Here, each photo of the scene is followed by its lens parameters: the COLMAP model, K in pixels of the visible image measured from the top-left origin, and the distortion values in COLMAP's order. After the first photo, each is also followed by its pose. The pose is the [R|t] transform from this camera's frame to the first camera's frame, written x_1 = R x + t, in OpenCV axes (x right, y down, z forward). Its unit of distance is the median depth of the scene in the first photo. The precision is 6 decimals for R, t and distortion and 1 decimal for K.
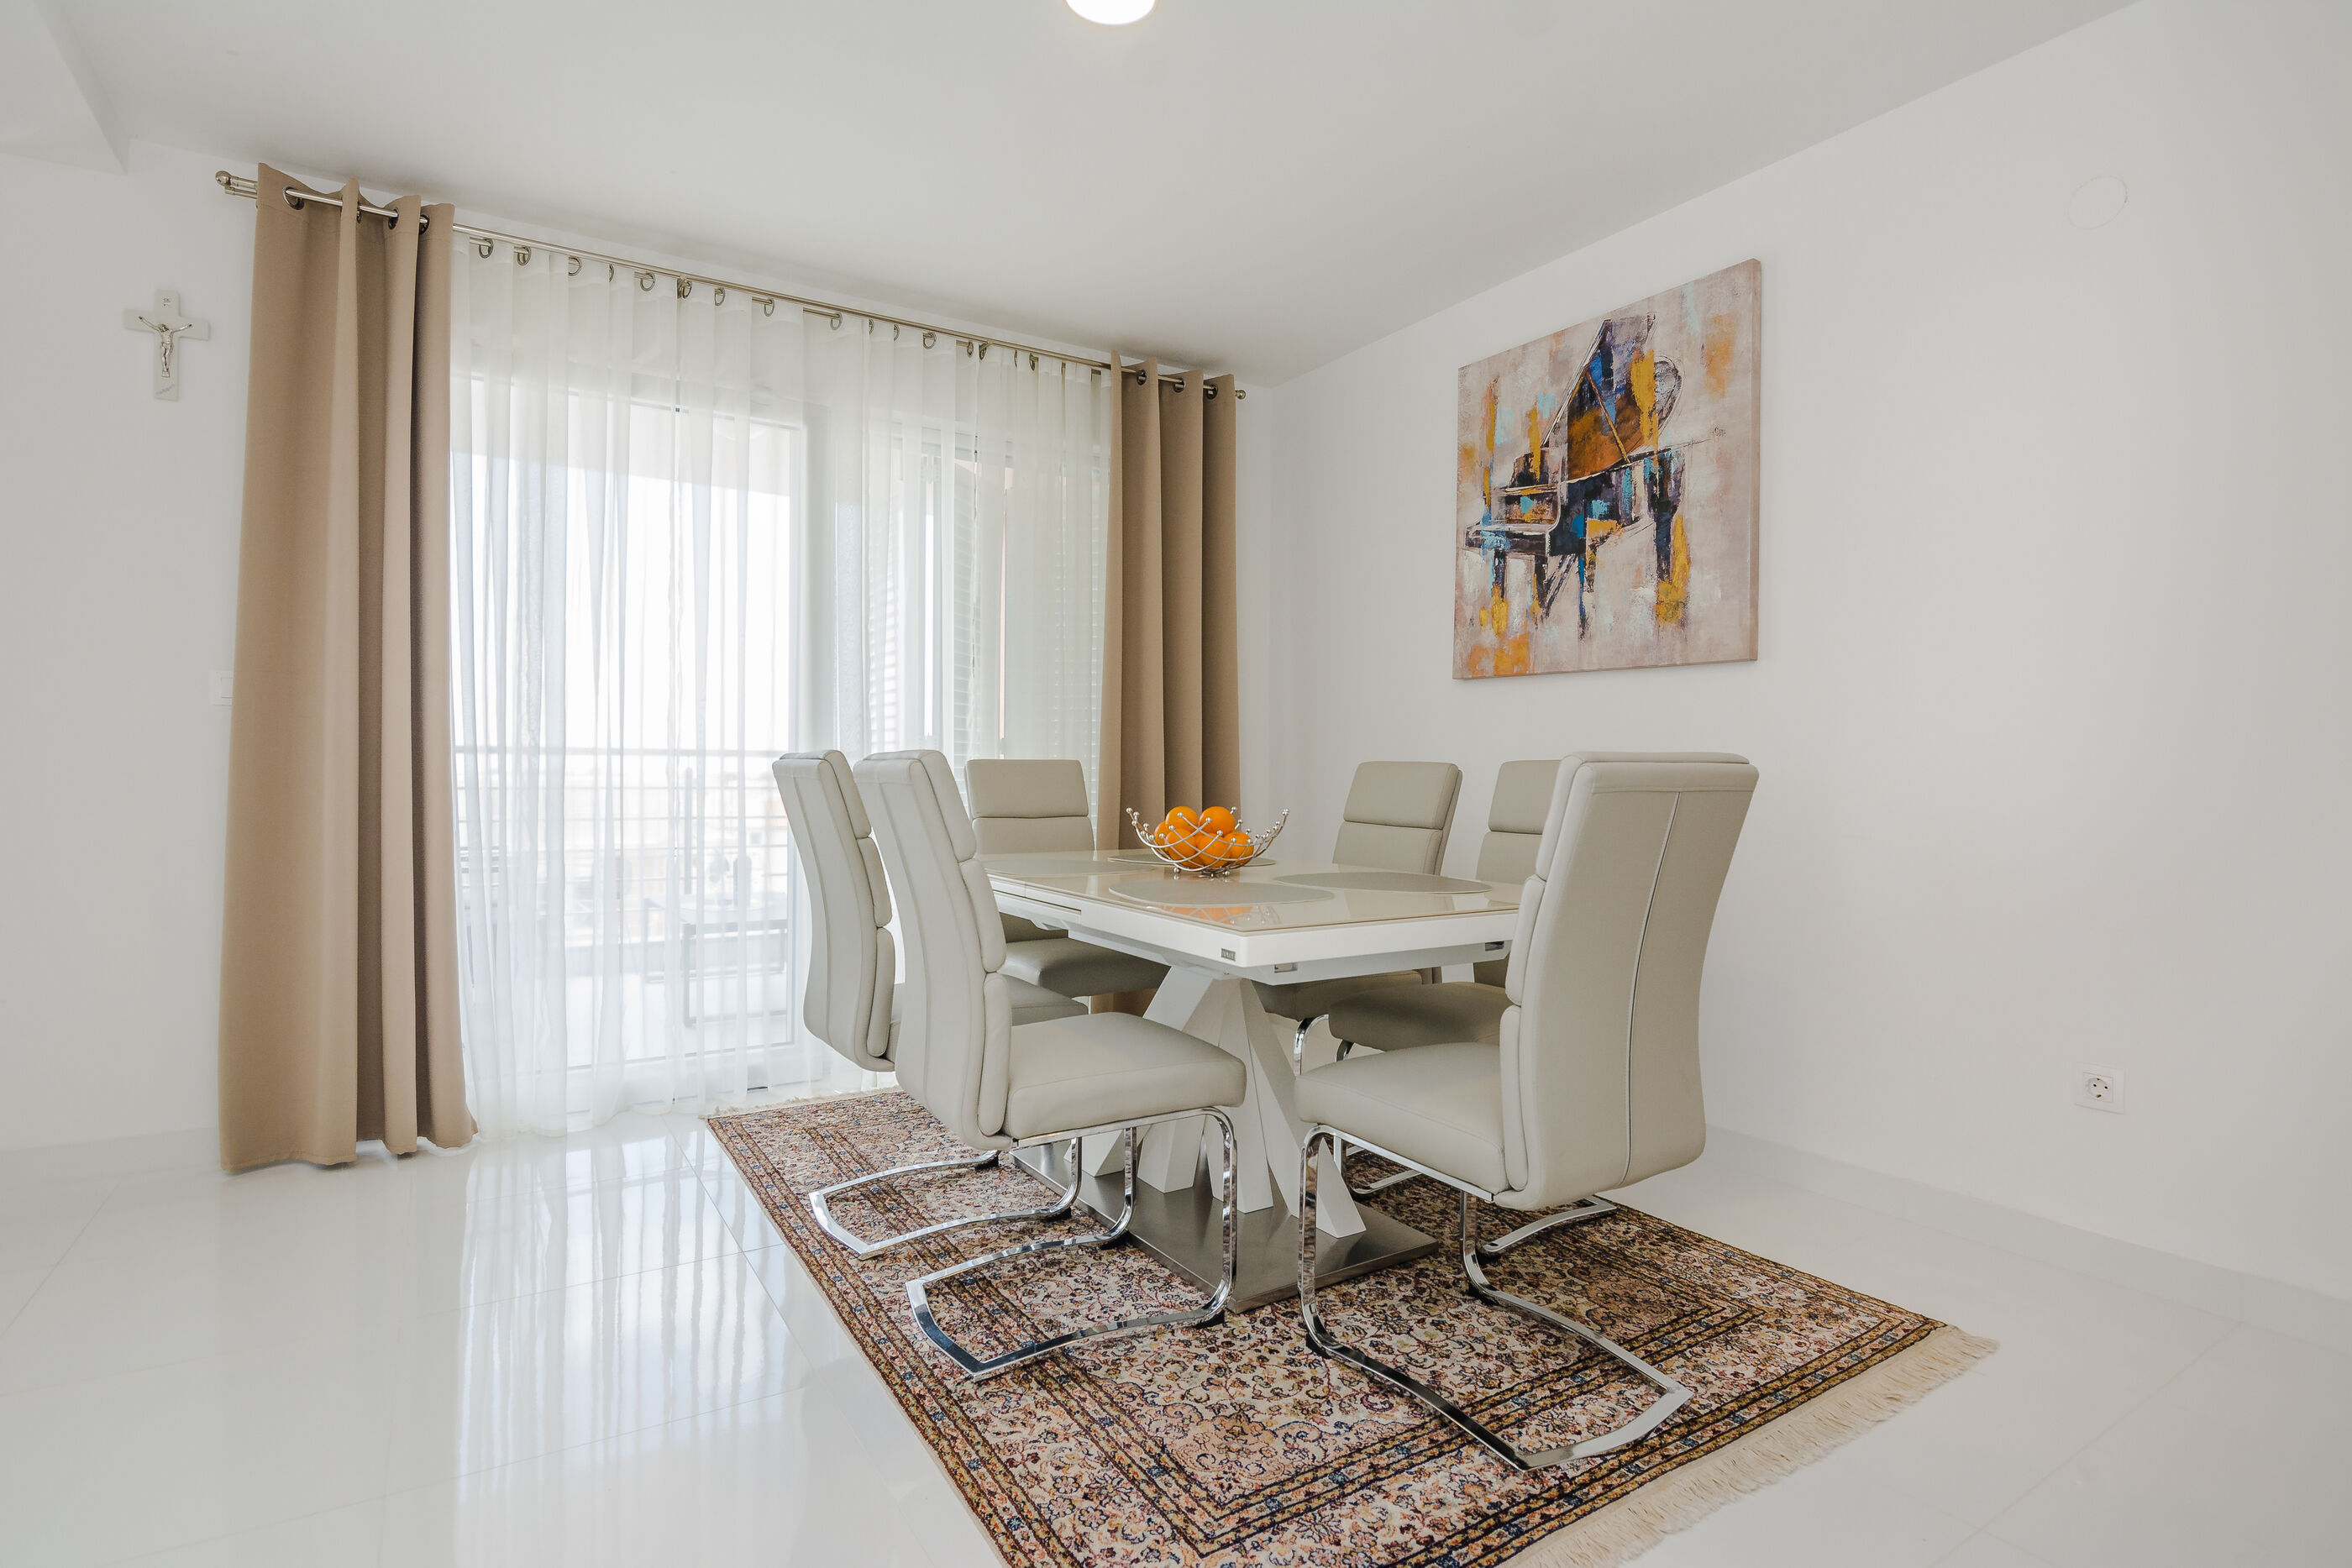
lens RADIAL K [[1161.3, 0, 1156.2], [0, 1161.3, 771.9], [0, 0, 1]] dist [-0.001562, -0.015626]
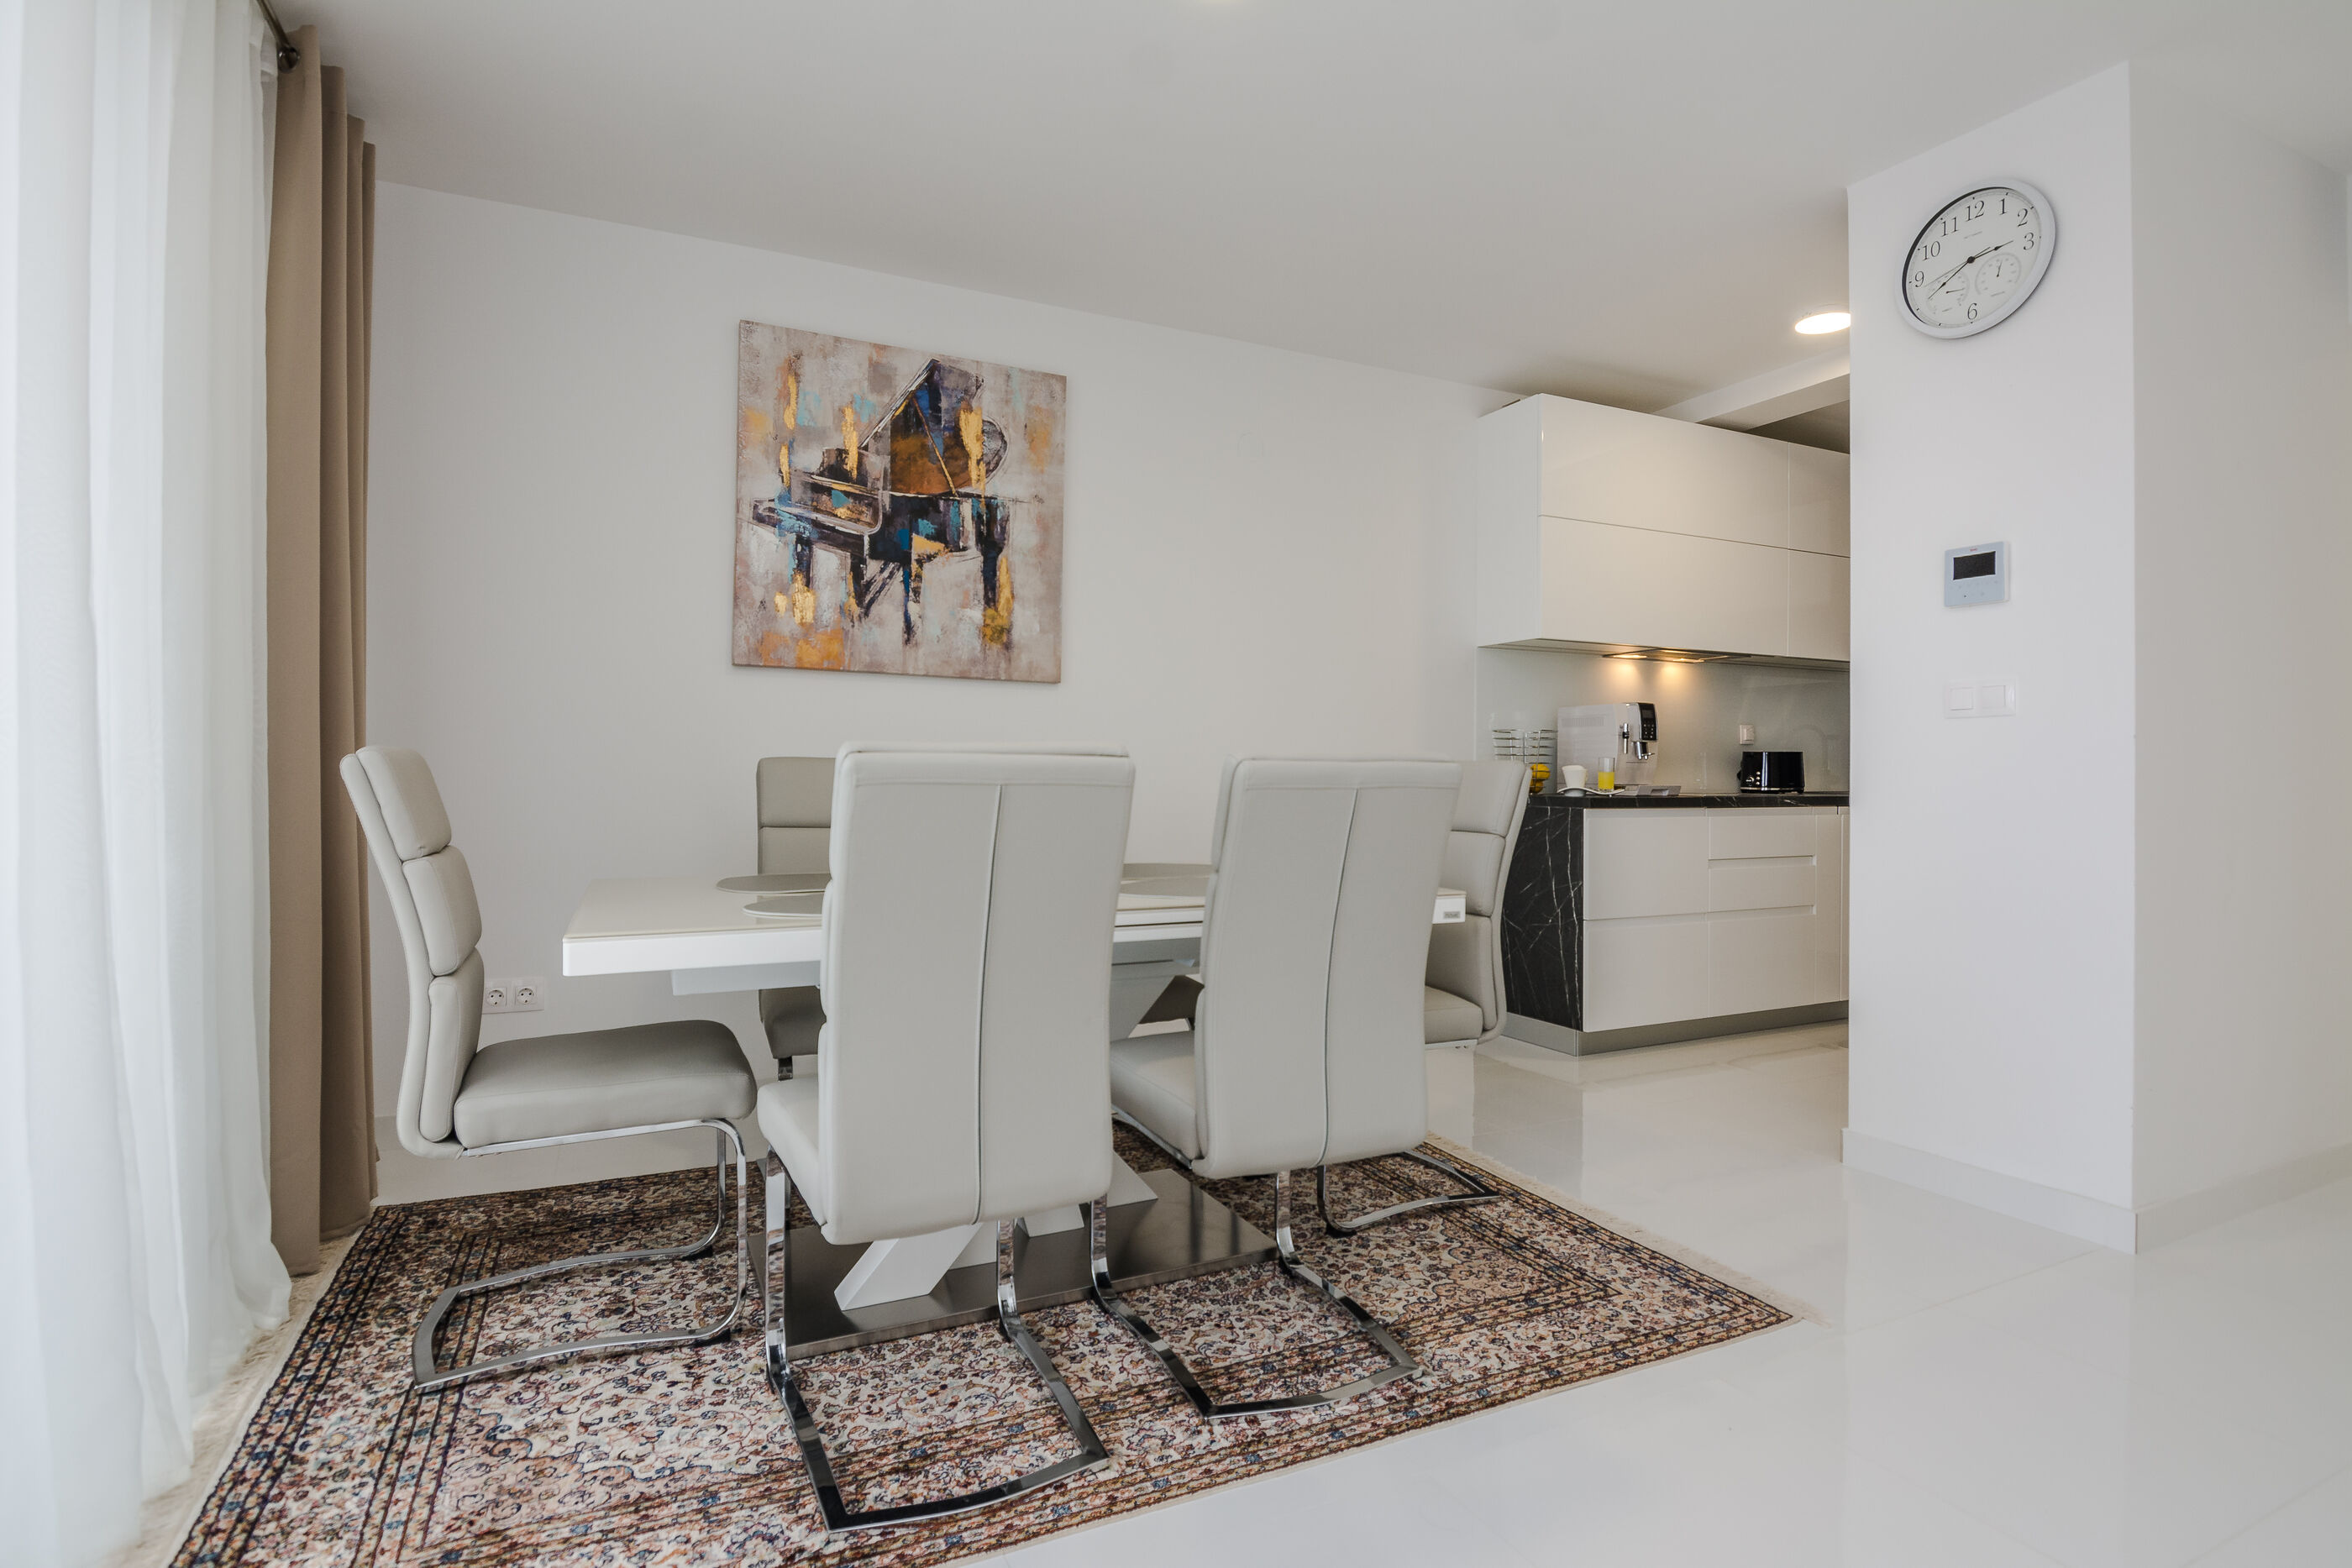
lens RADIAL K [[1203.0, 0, 1168.9], [0, 1203.0, 765.3], [0, 0, 1]] dist [0.001828, -0.001113]
pose [[0.091035, -0.001516, 0.995847, -0.807905], [-0.003899, 0.999991, 0.001879, -0.006996], [-0.995840, -0.004054, 0.091029, 0.739889]]
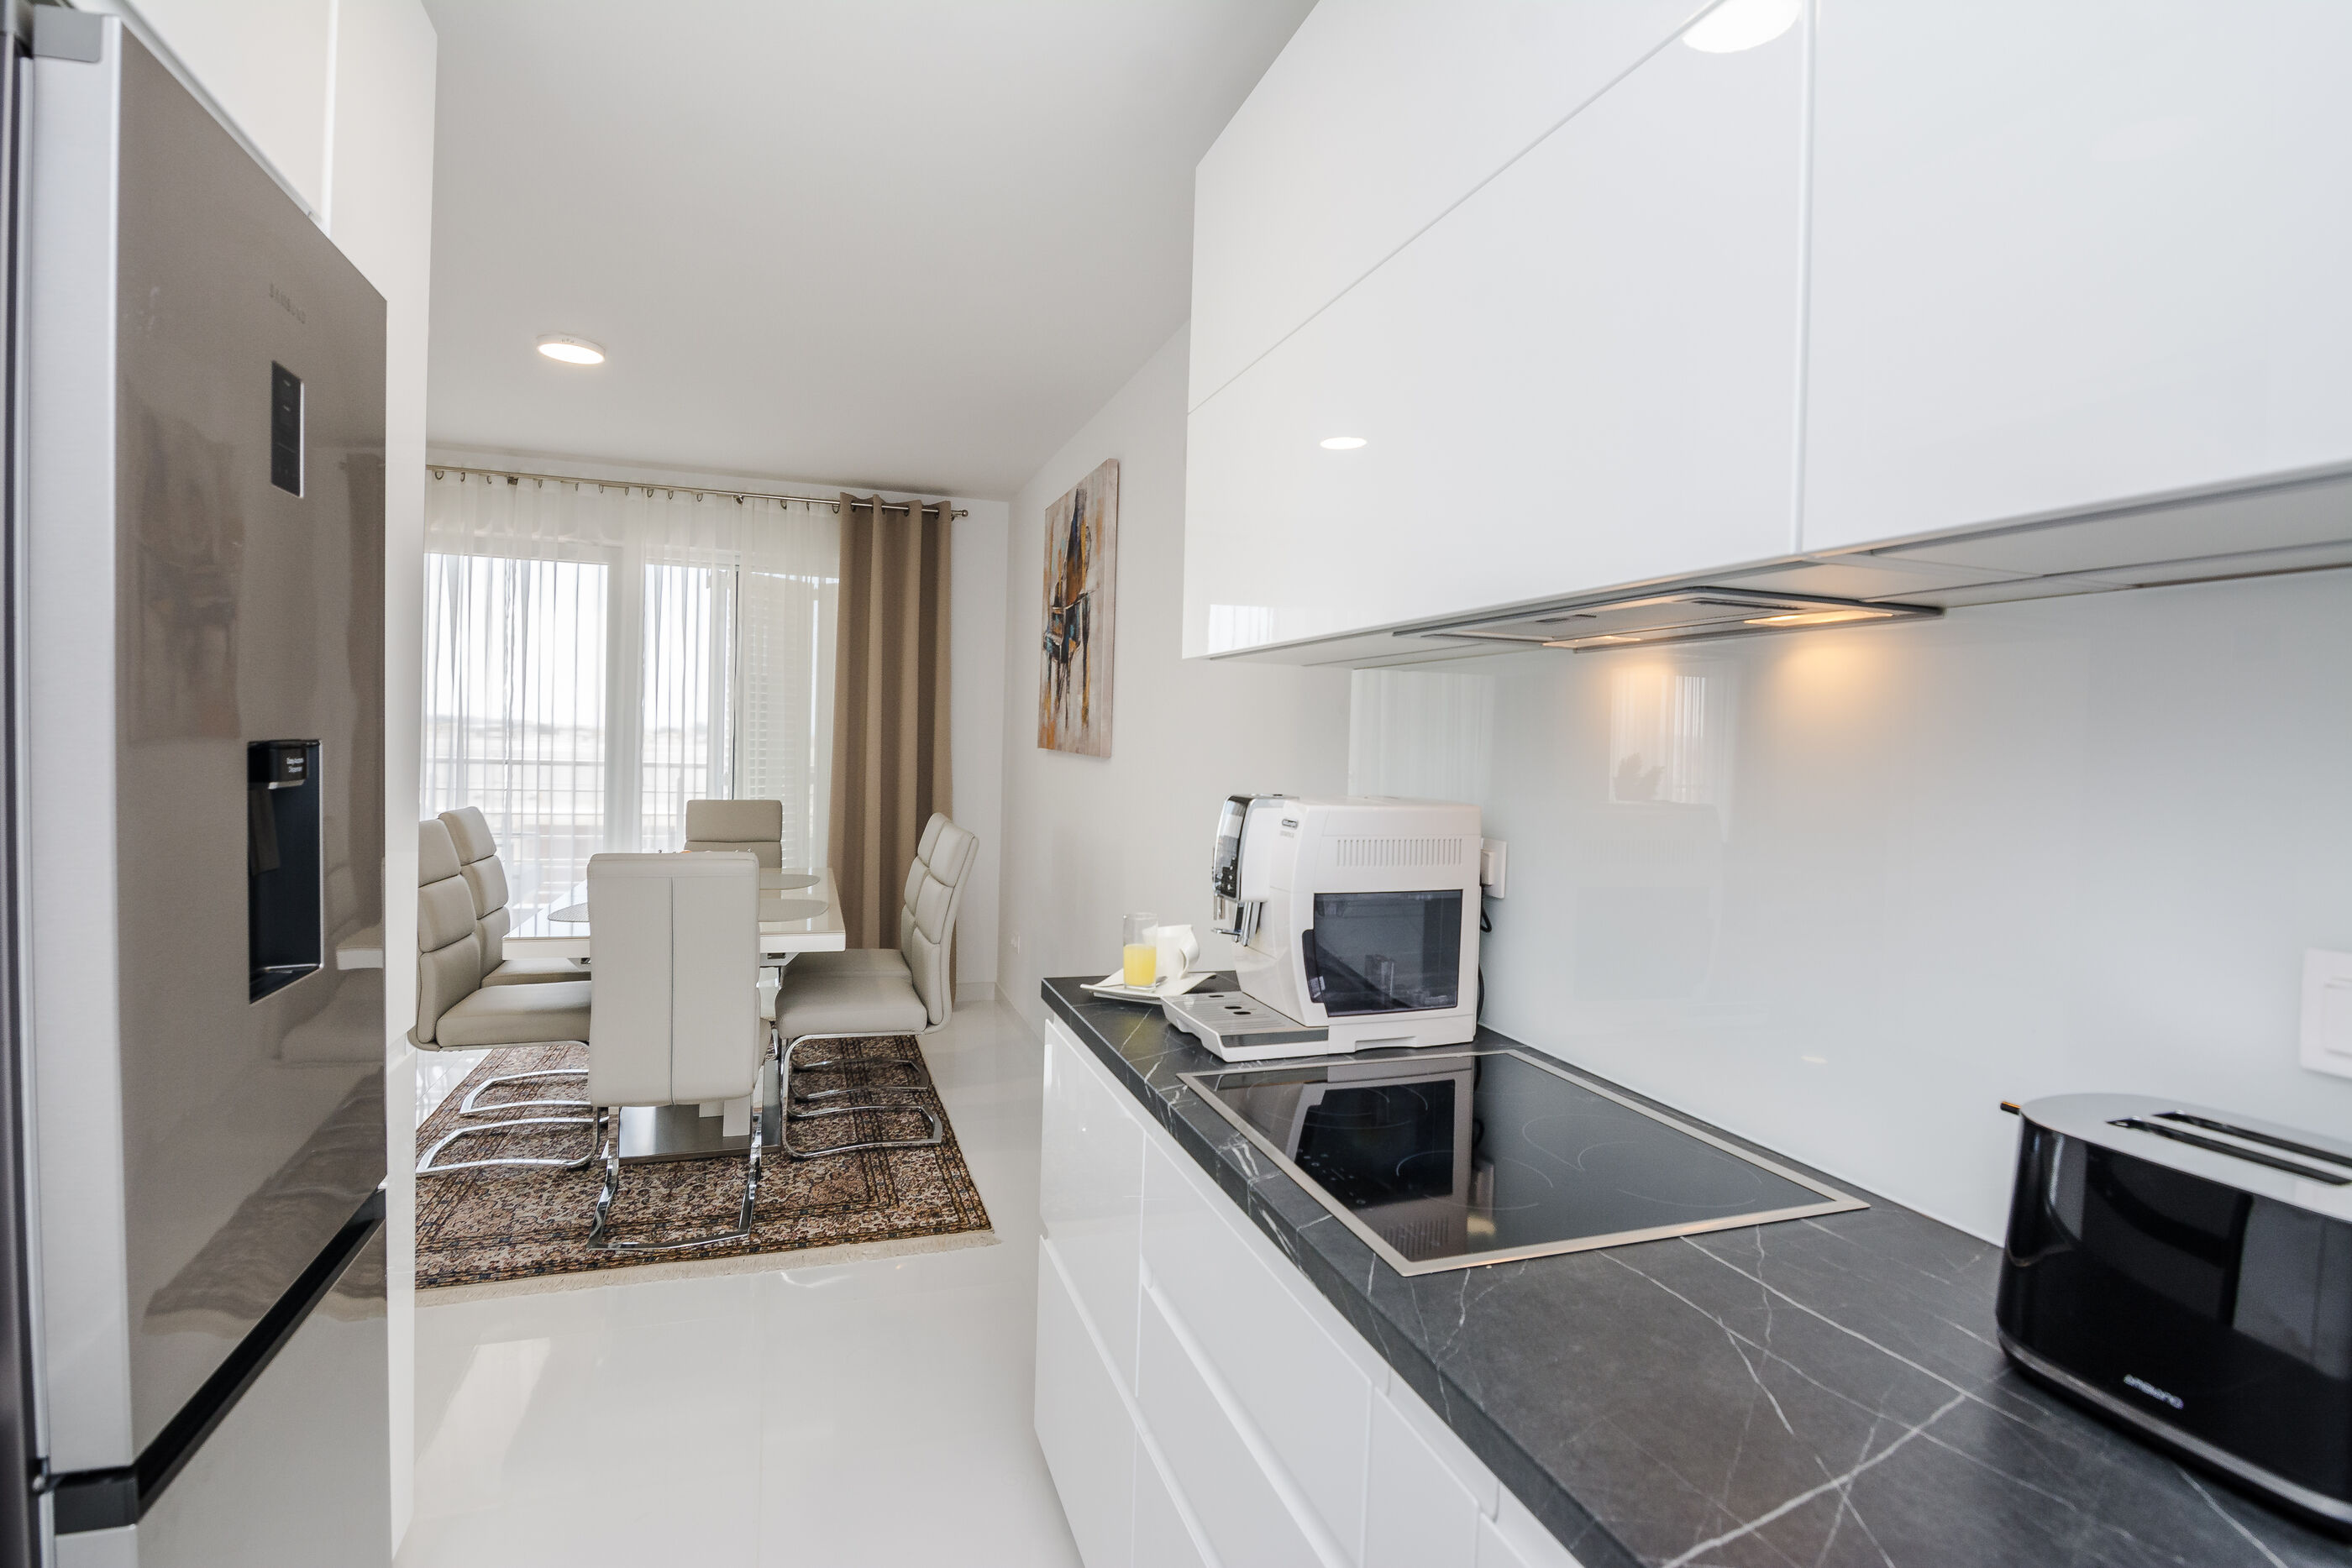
lens RADIAL K [[1112.2, 0, 1126.6], [0, 1112.2, 789.1], [0, 0, 1]] dist [-0.001644, -0.000274]
pose [[0.969659, 0.031176, -0.242466, 0.856259], [-0.023223, 0.999097, 0.035589, -0.105718], [0.243357, -0.028878, 0.969507, -0.247450]]
